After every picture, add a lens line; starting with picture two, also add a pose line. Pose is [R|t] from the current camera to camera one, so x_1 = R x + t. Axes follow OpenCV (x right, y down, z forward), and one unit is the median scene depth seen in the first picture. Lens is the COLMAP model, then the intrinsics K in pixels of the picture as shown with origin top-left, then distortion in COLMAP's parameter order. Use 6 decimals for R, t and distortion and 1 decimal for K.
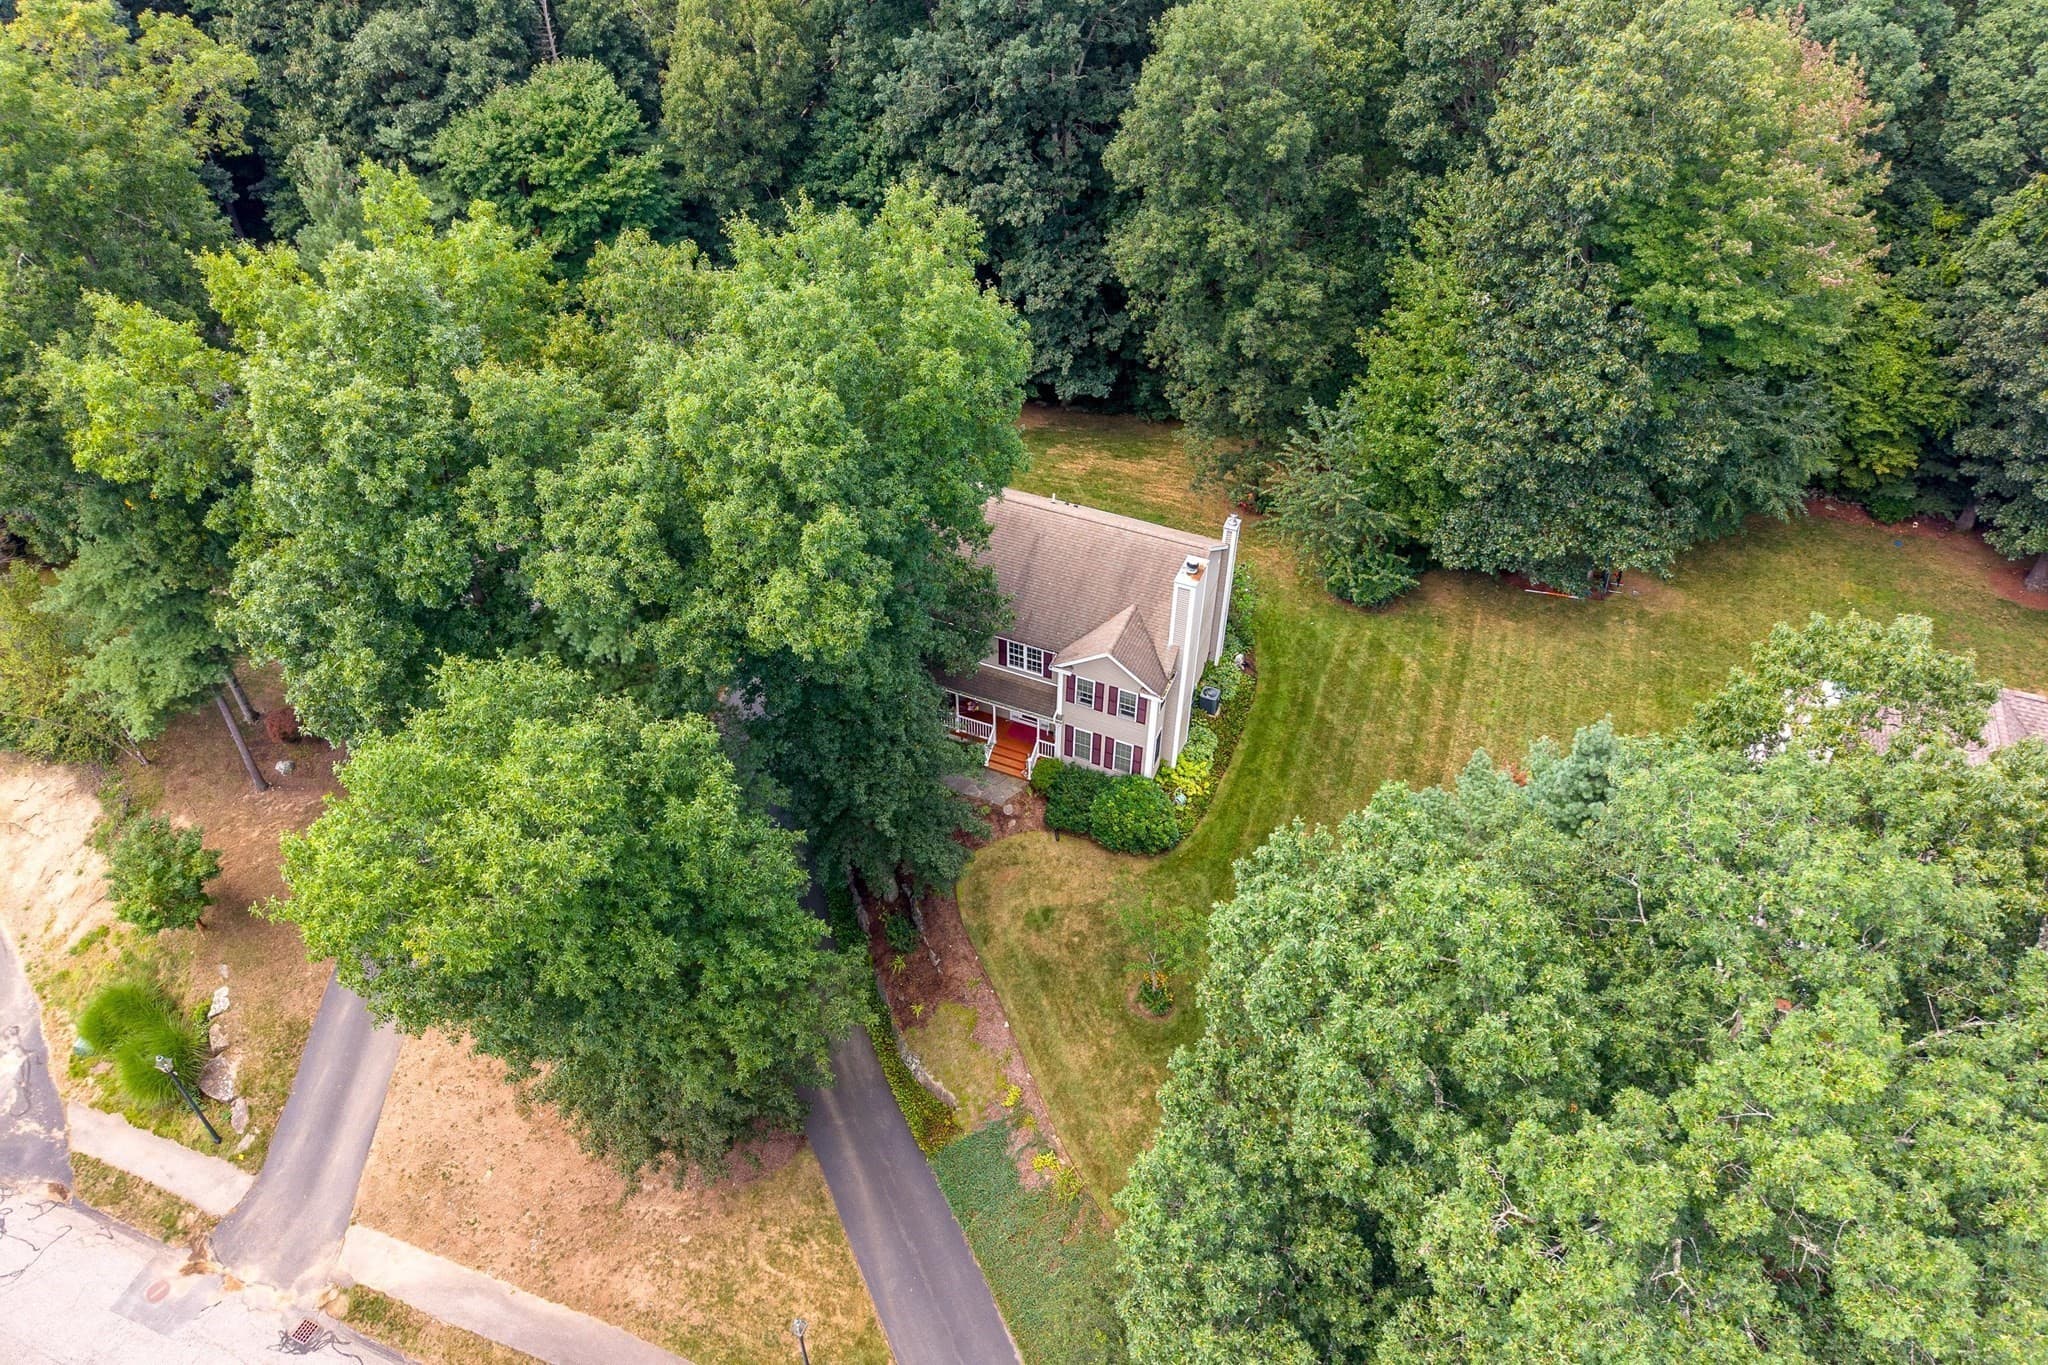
lens RADIAL K [[1363.0, 0, 1015.5], [0, 1363.0, 639.1], [0, 0, 1]] dist [-0.015808, -0.003278]
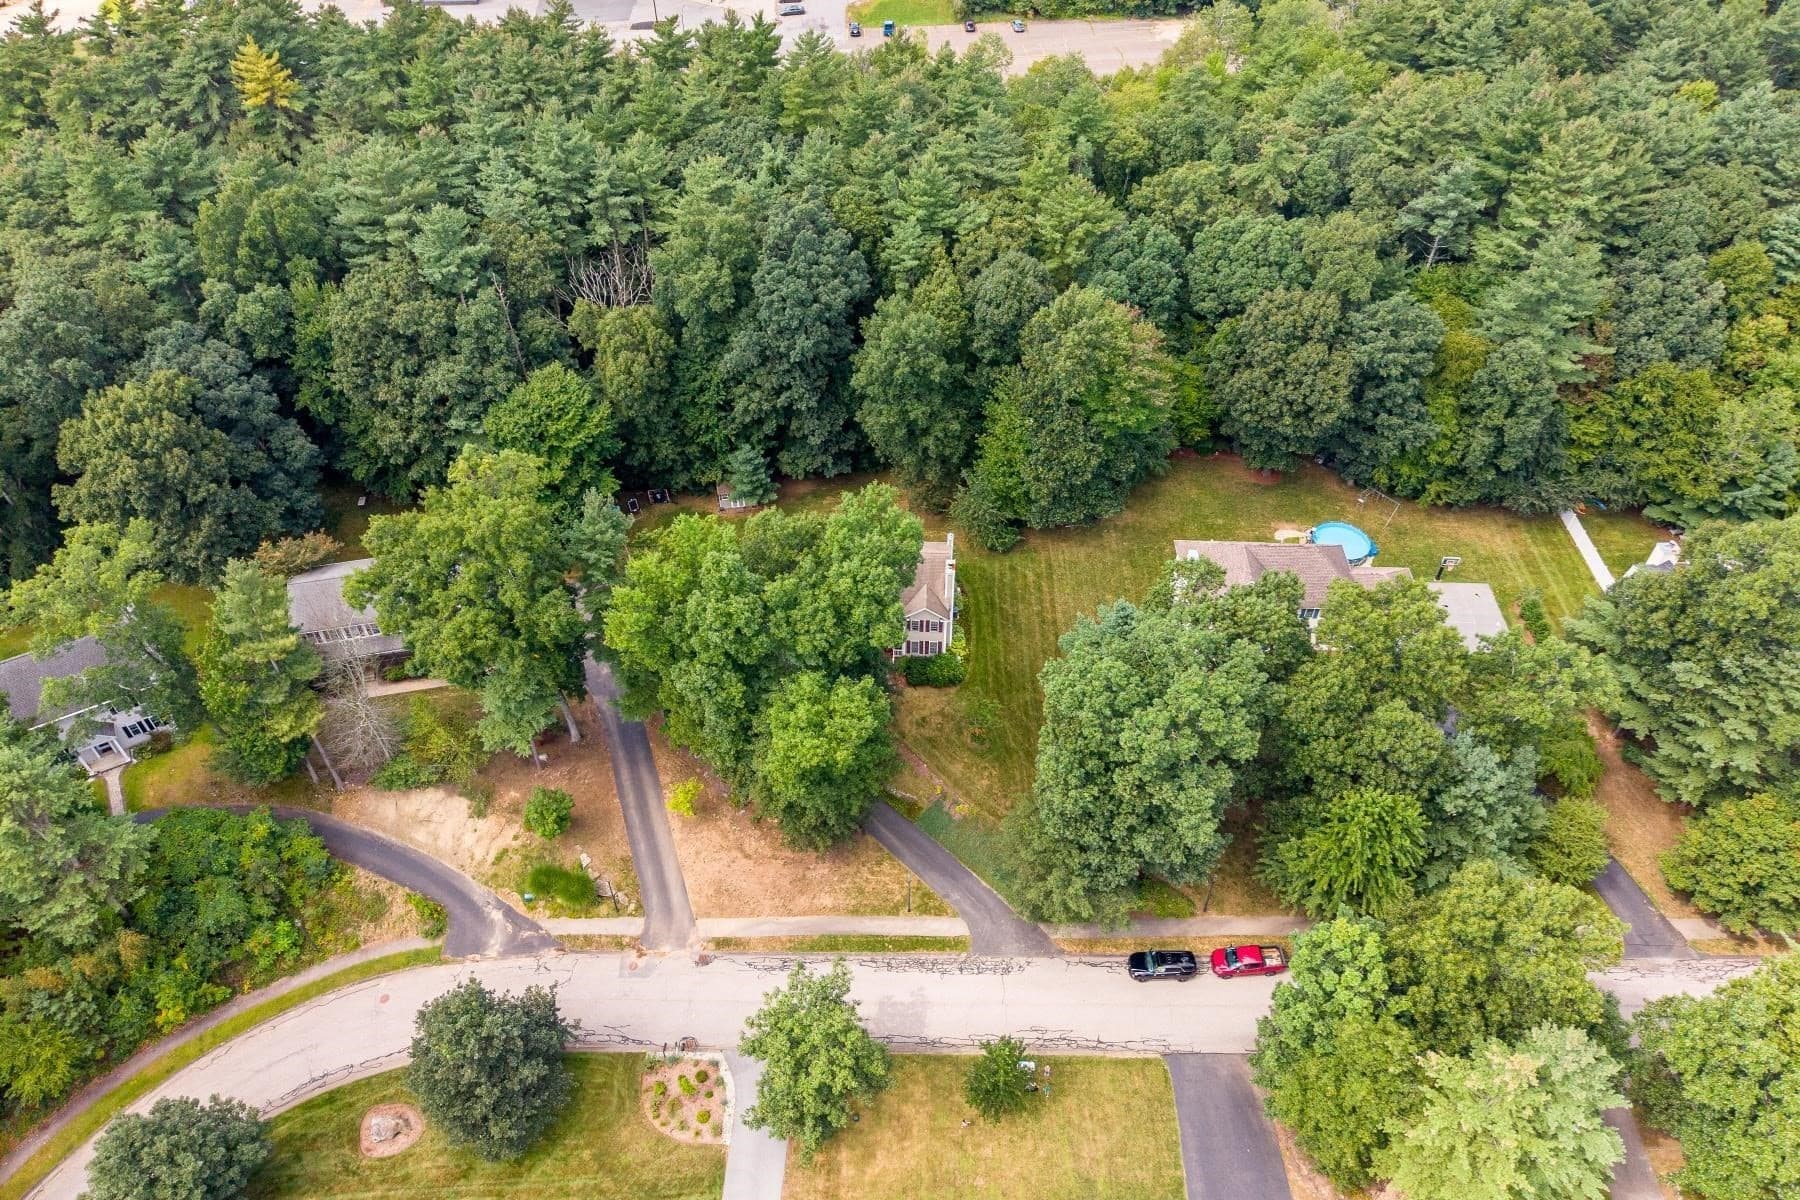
lens RADIAL K [[1197.9, 0, 902.1], [0, 1197.9, 601.5], [0, 0, 1]] dist [-0.015808, -0.003278]
pose [[0.936649, -0.248399, 0.246955, -0.472055], [0.228868, 0.967740, 0.105350, -0.225130], [-0.265157, -0.042156, 0.963283, -0.990335]]
